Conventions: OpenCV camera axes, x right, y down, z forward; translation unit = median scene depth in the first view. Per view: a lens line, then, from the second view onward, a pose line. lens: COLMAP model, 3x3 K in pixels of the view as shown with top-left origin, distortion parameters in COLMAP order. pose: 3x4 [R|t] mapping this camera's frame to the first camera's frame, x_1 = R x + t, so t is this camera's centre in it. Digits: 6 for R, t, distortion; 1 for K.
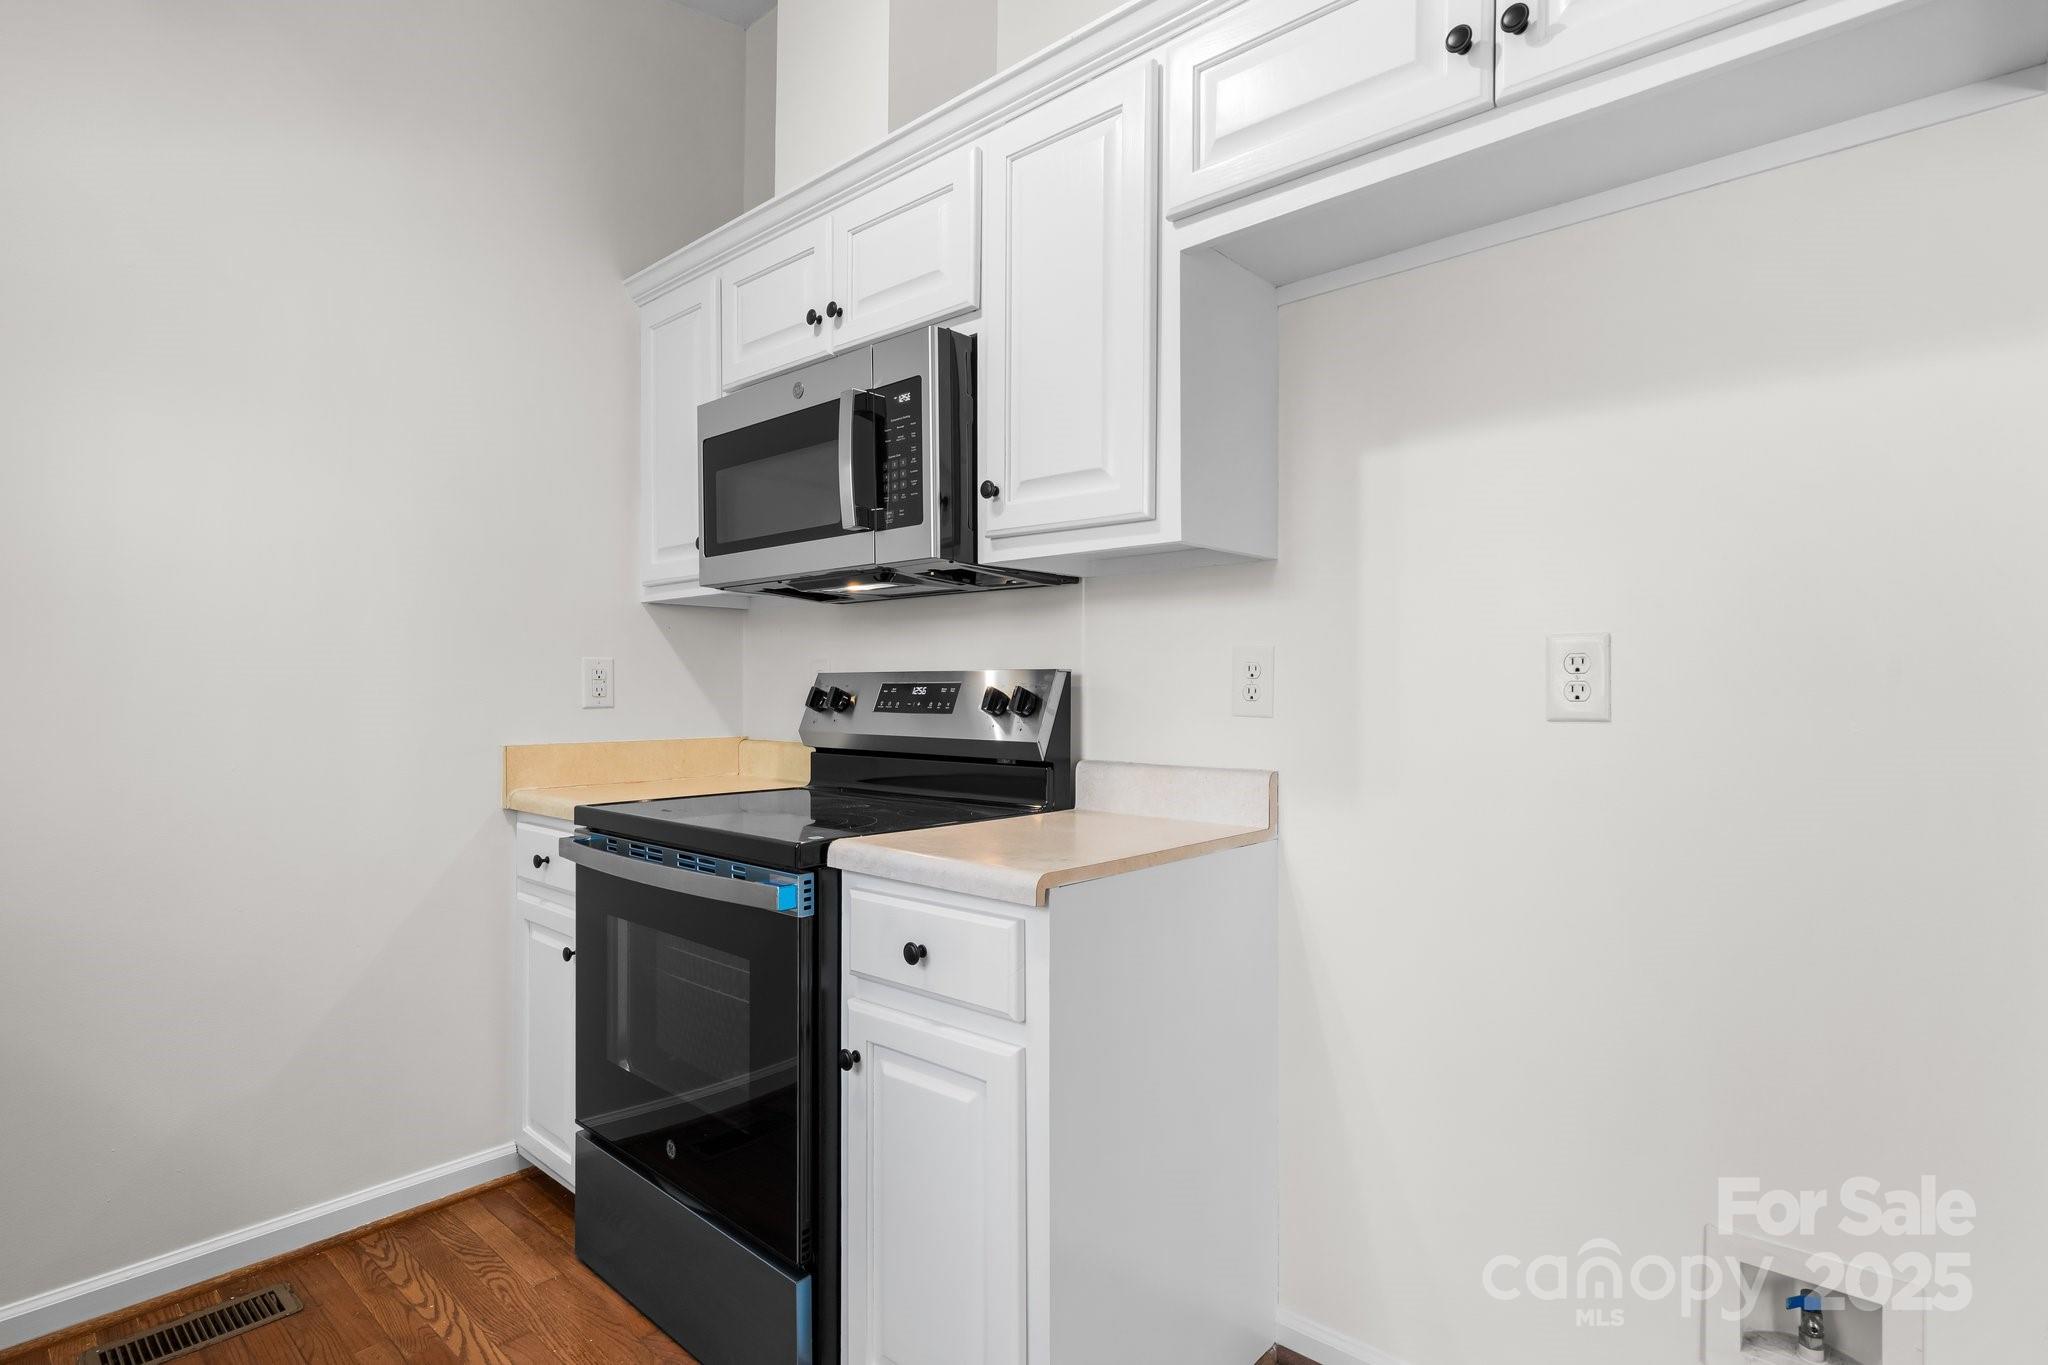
lens RADIAL K [[1006.0, 0, 1031.0], [0, 1006.0, 692.7], [0, 0, 1]] dist [-0.000490, 0.000672]
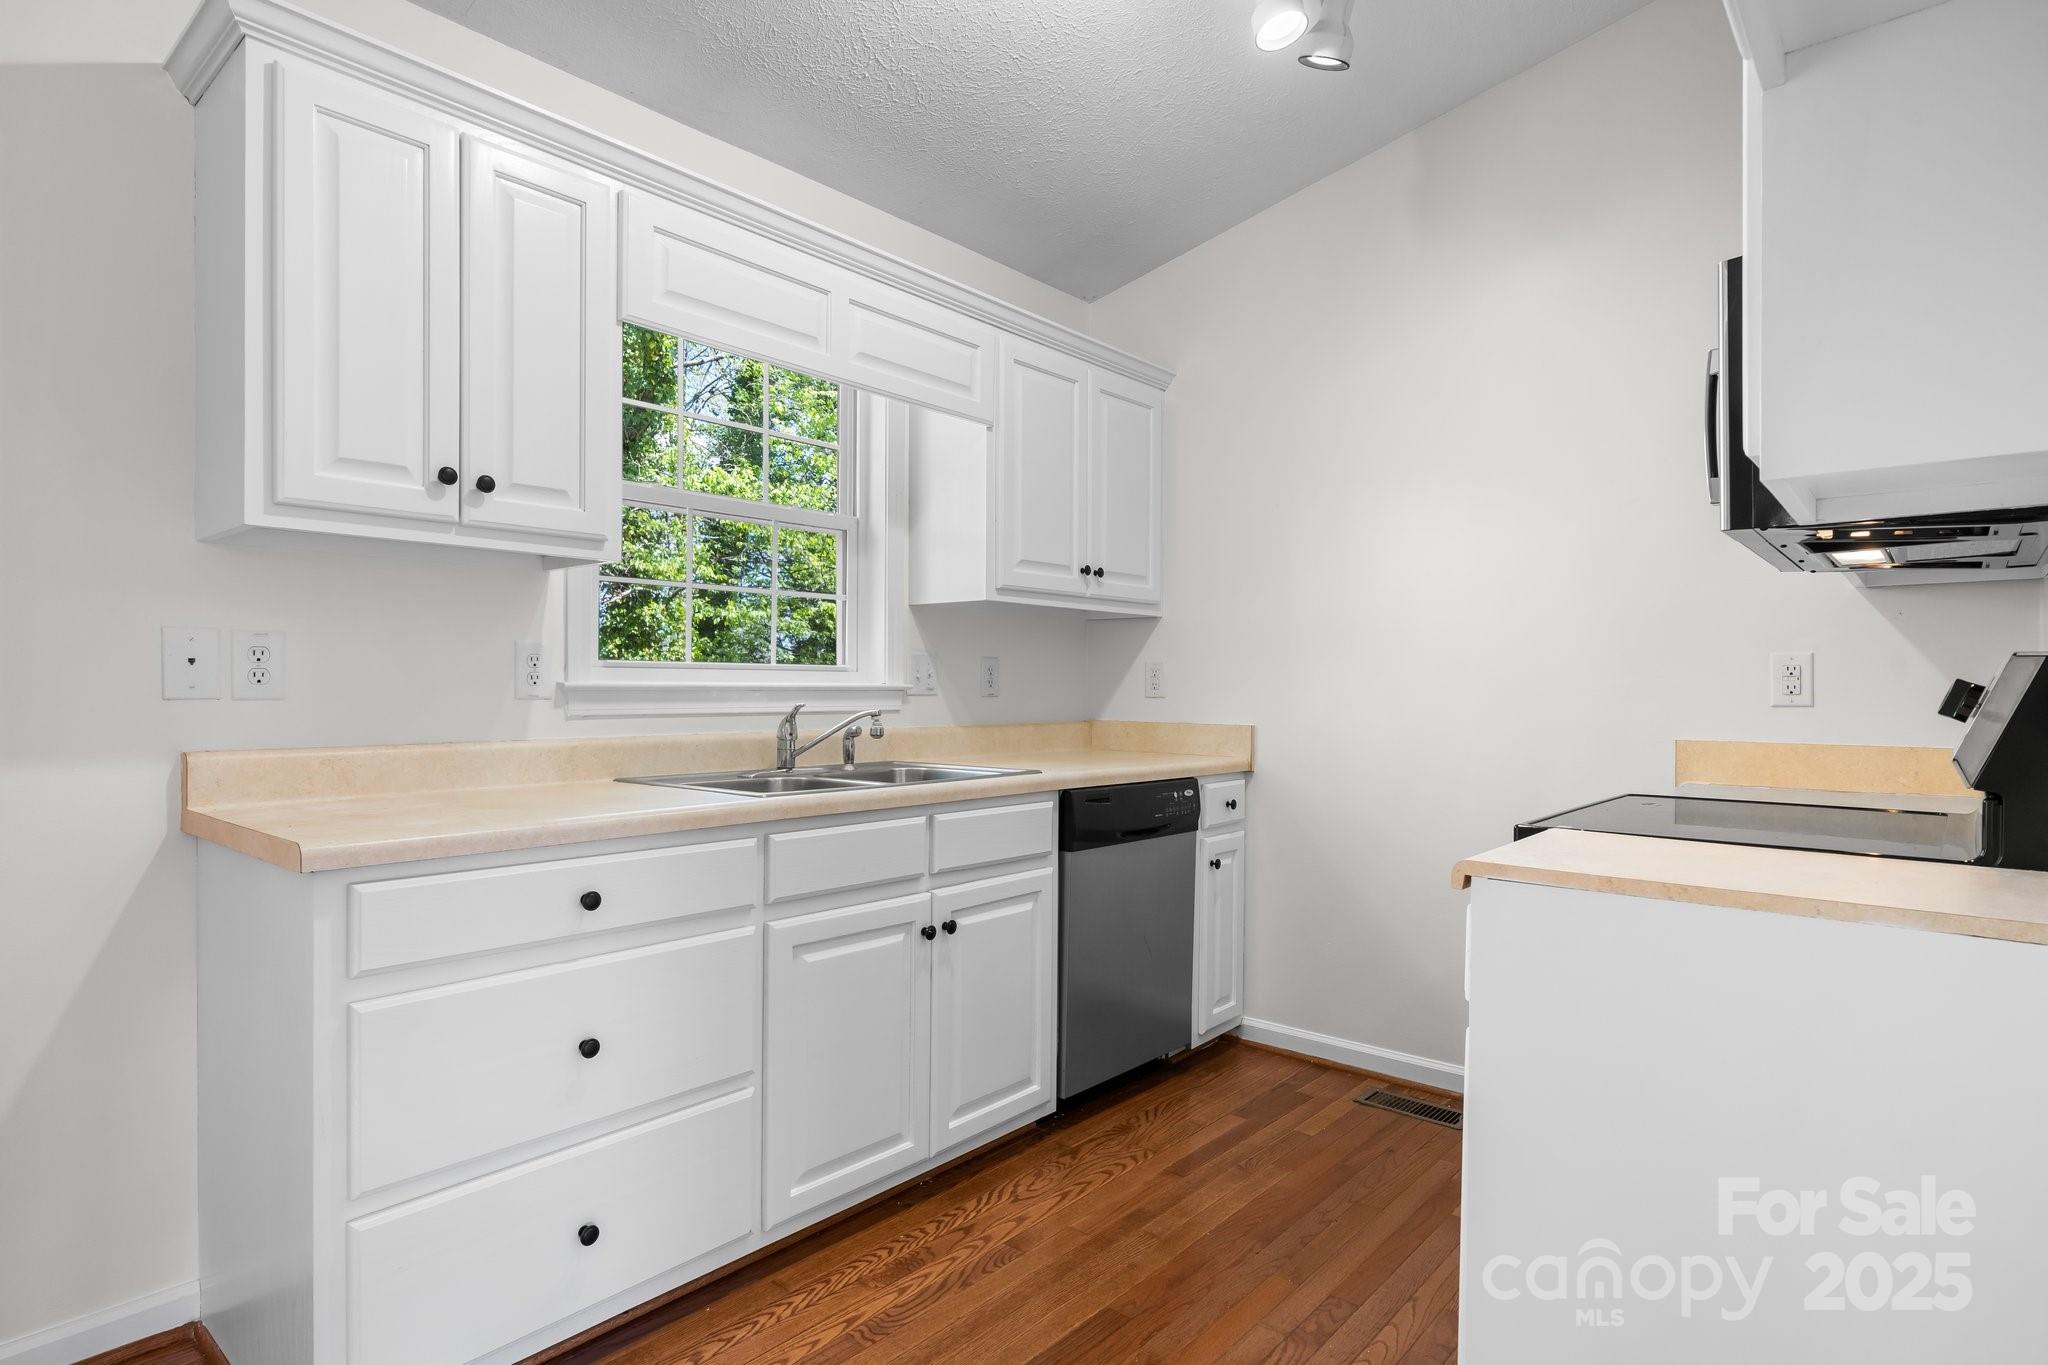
lens RADIAL K [[1077.5, 0, 1008.2], [0, 1077.5, 697.7], [0, 0, 1]] dist [0.004507, -0.000271]
pose [[0.008929, 0.007988, -0.999928, 0.784333], [-0.007122, 0.999943, 0.007924, 0.005594], [0.999935, 0.007051, 0.008985, 0.362544]]
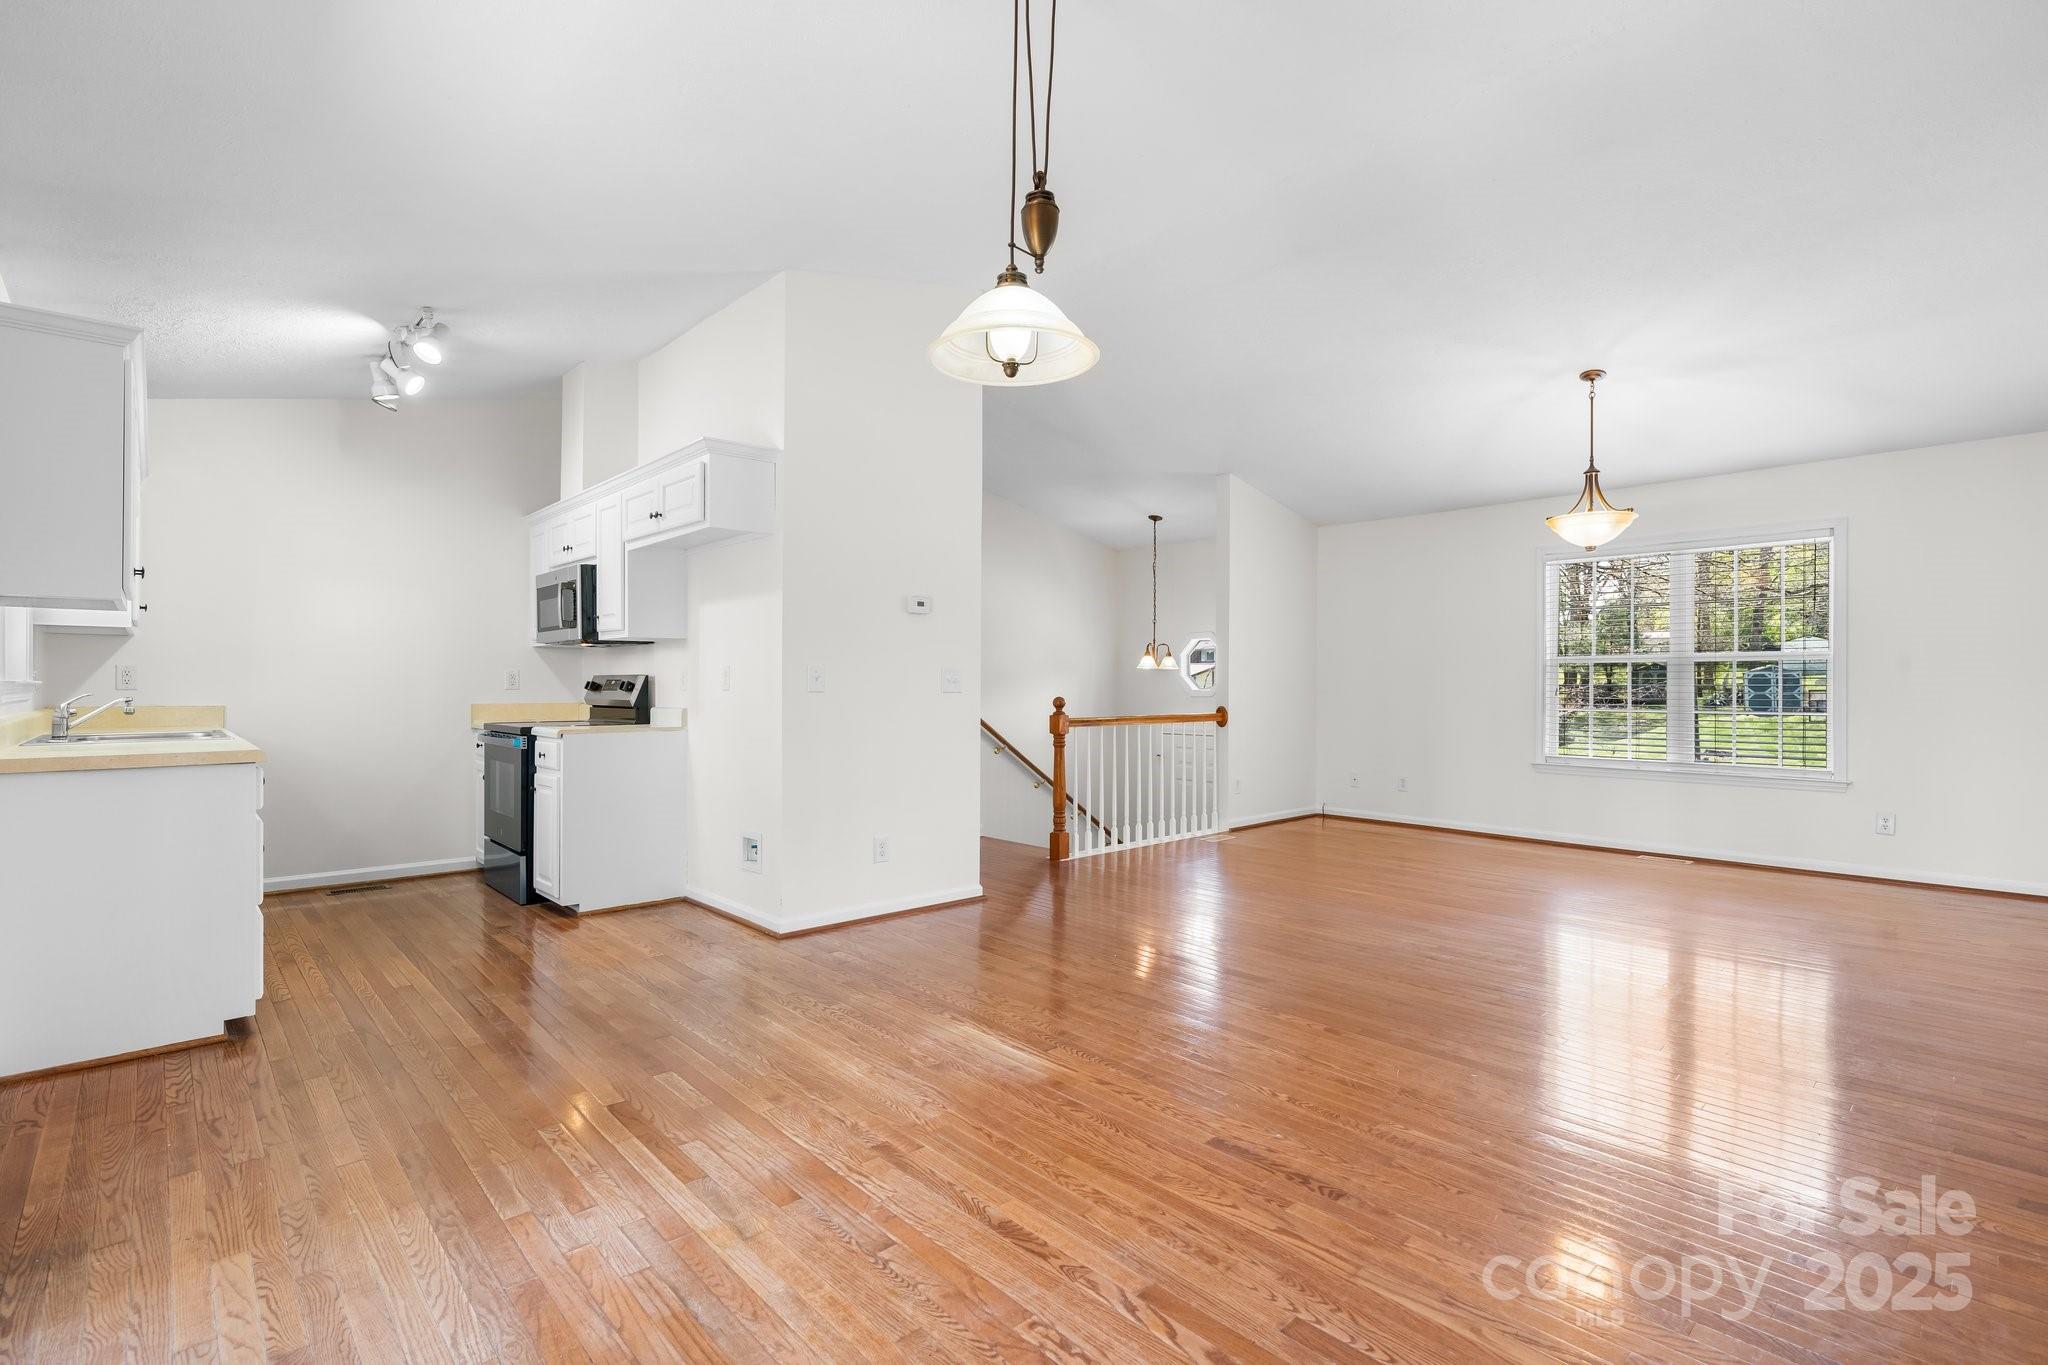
lens RADIAL K [[944.4, 0, 1008.5], [0, 944.4, 684.0], [0, 0, 1]] dist [0.003168, -0.000087]
pose [[0.993224, 0.000500, -0.116211, 1.477469], [-0.001153, 0.999984, -0.005553, 0.018573], [0.116207, 0.005649, 0.993209, -1.647938]]
